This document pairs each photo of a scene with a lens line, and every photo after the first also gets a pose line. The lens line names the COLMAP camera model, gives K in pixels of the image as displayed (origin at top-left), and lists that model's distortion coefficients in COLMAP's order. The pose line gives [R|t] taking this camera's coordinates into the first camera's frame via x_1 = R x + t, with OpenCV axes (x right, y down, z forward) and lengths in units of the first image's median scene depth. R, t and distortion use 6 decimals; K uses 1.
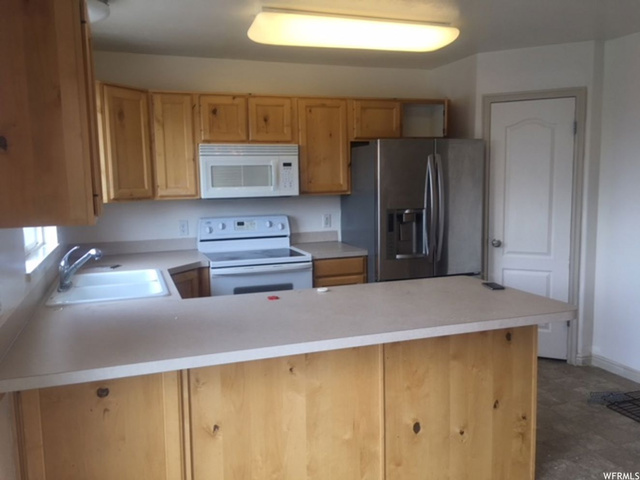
lens RADIAL K [[548.4, 0, 320.0], [0, 548.4, 240.0], [0, 0, 1]] dist [0.088908, -0.122071]
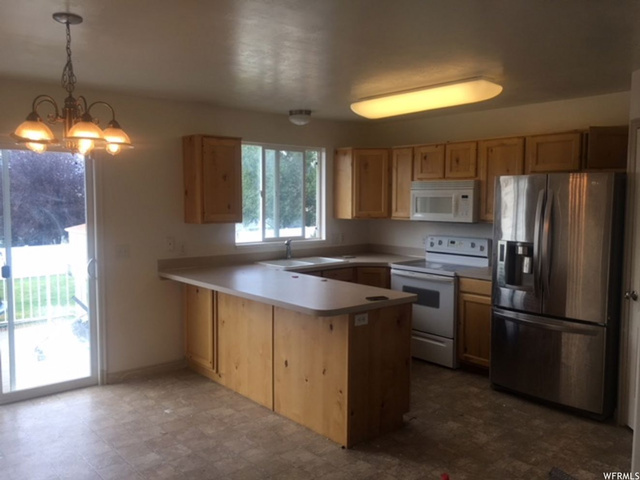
lens RADIAL K [[548.4, 0, 320.0], [0, 548.4, 240.0], [0, 0, 1]] dist [0.088908, -0.122071]
pose [[0.362790, 0.092087, -0.927310, 0.972337], [-0.117830, 0.991651, 0.052378, -0.069131], [0.924391, 0.090262, 0.370612, 0.263509]]
